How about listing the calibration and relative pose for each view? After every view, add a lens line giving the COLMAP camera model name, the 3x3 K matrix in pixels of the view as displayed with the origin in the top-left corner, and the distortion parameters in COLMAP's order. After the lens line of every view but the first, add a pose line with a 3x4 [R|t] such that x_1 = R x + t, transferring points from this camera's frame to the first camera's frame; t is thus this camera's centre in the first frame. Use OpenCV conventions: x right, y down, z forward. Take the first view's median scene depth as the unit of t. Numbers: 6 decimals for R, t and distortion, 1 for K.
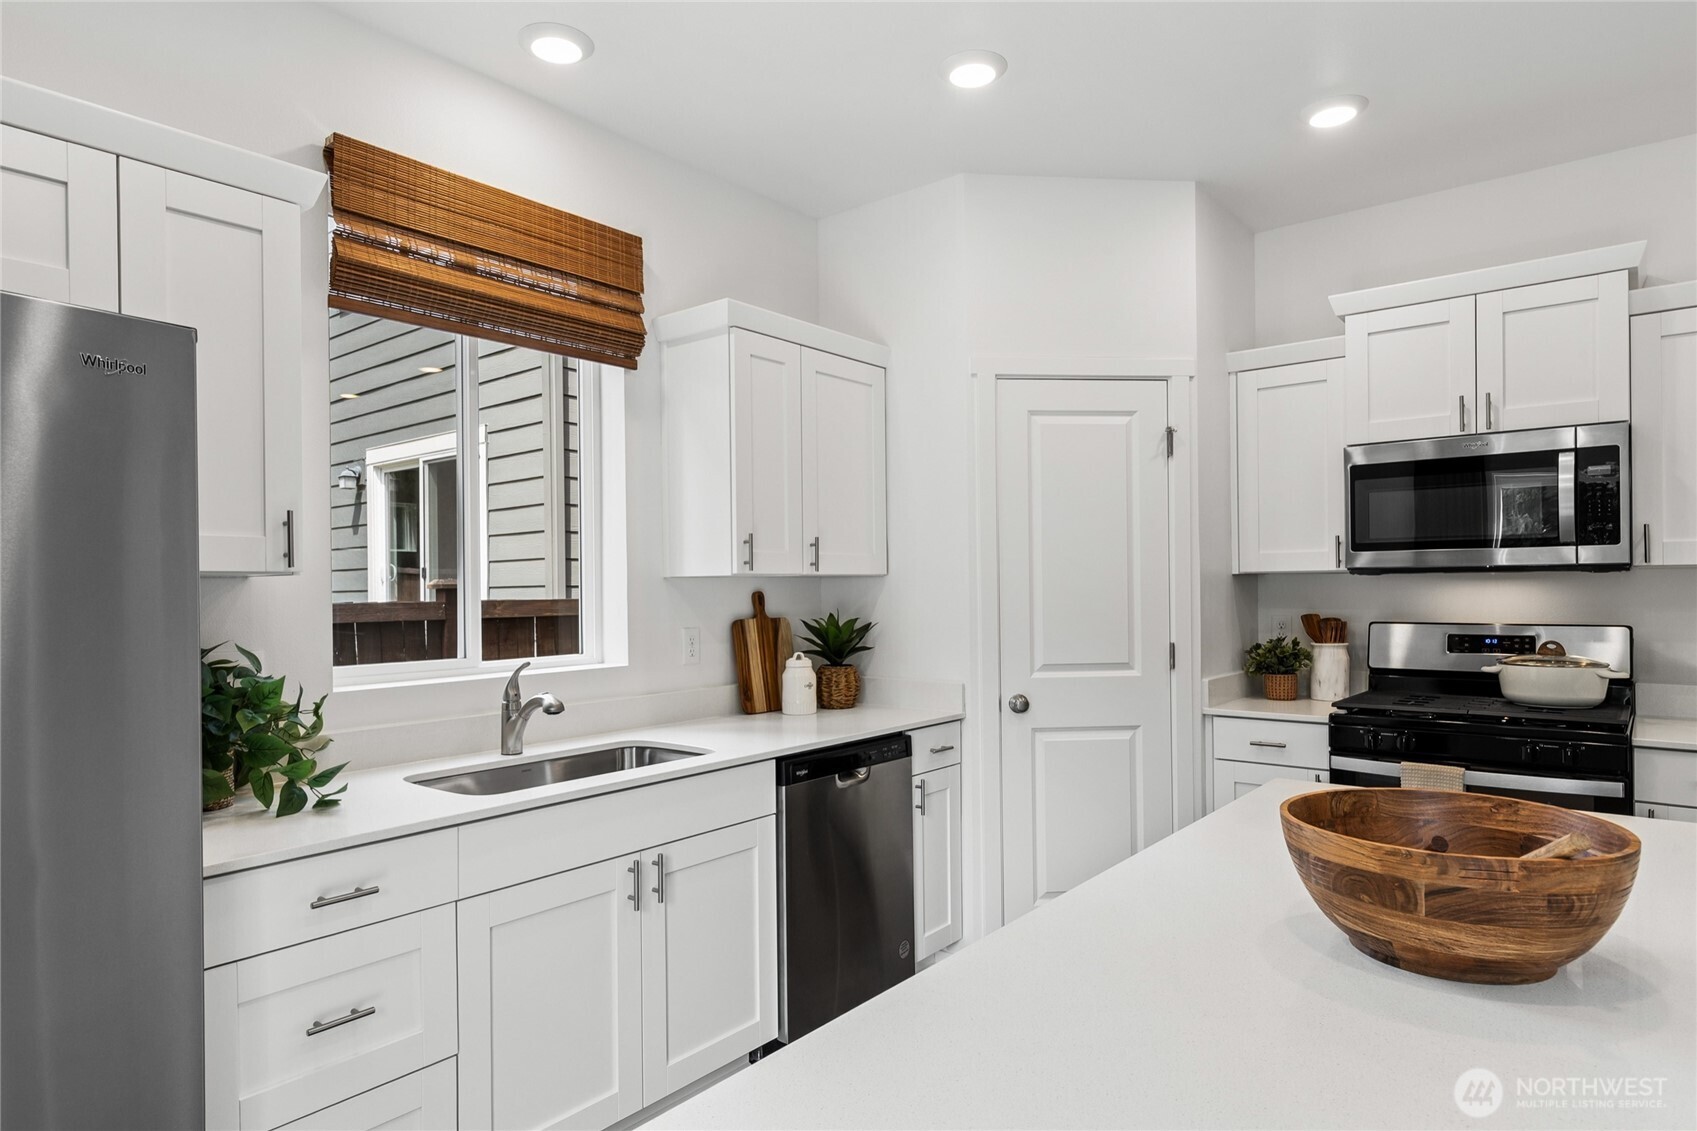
lens RADIAL K [[965.4, 0, 864.4], [0, 965.4, 581.9], [0, 0, 1]] dist [0.005853, -0.000162]
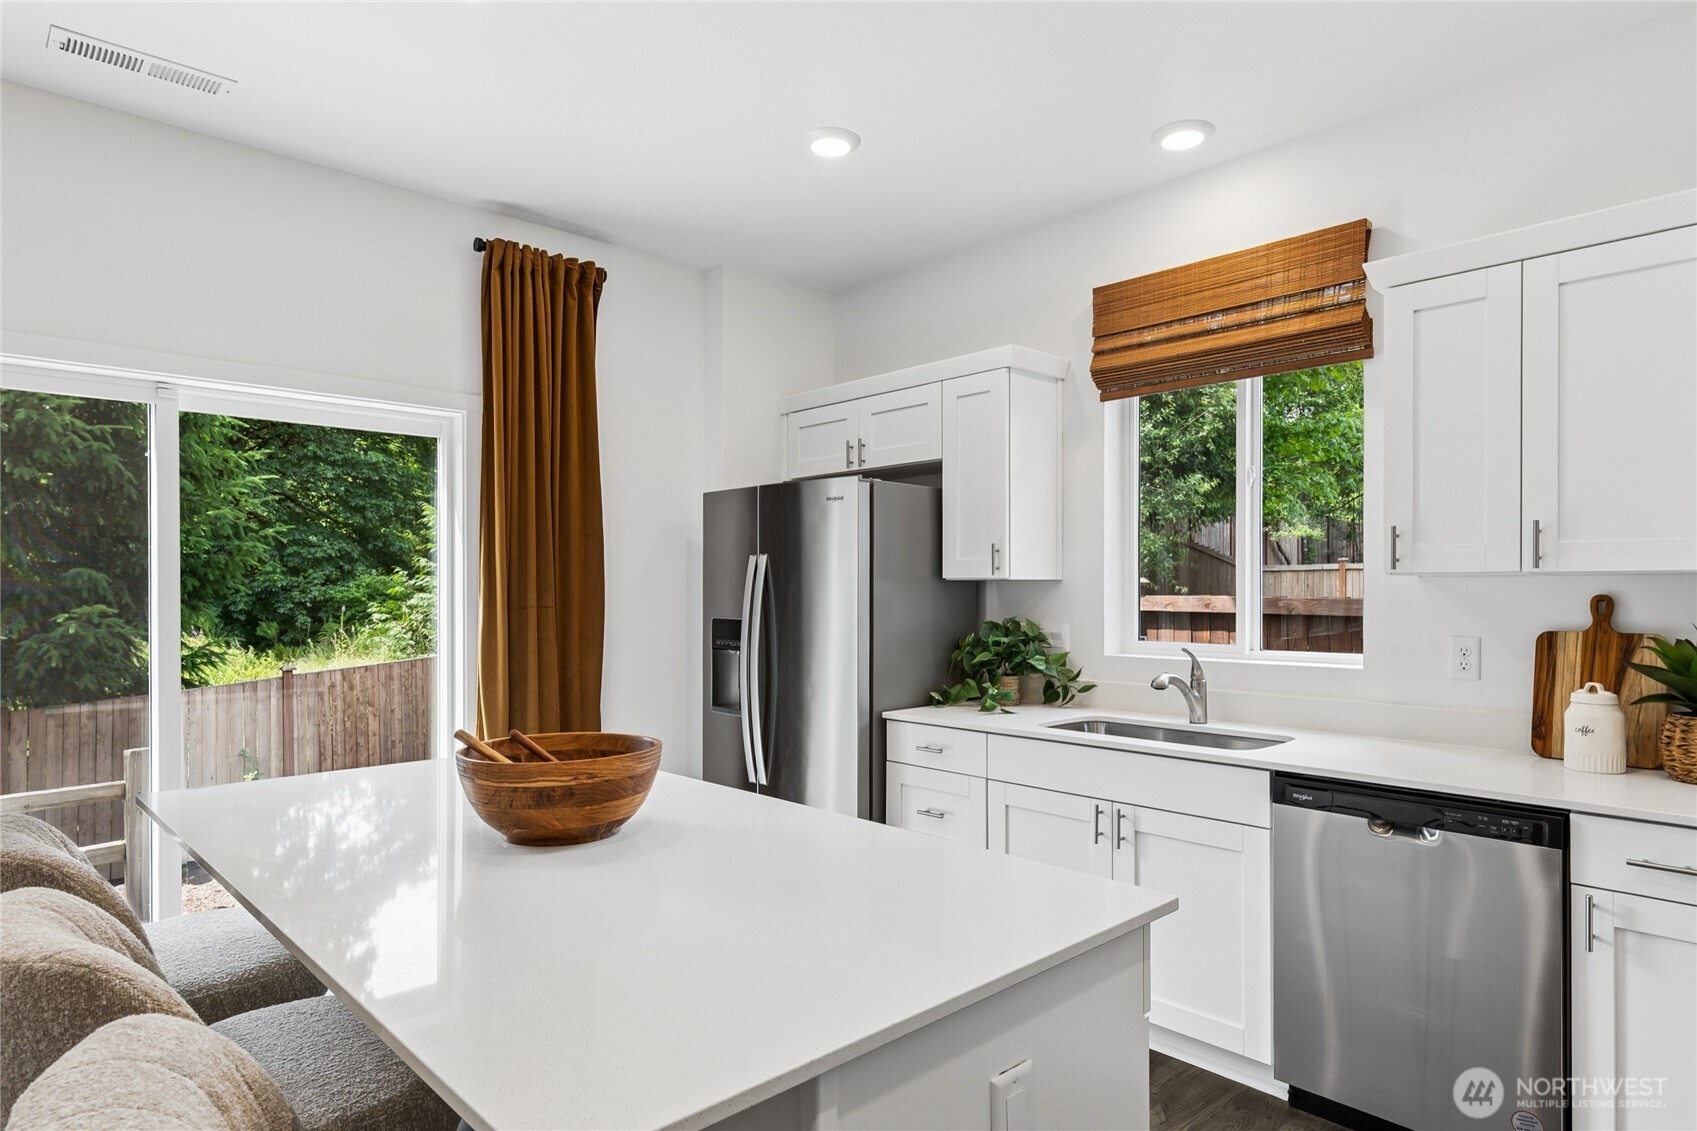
lens RADIAL K [[965.4, 0, 857.3], [0, 965.4, 579.0], [0, 0, 1]] dist [0.005853, -0.000162]
pose [[-0.122623, 0.000874, -0.992453, 0.798496], [0.004632, 0.999989, 0.000308, -0.005711], [0.992443, -0.004560, -0.122625, 0.640875]]
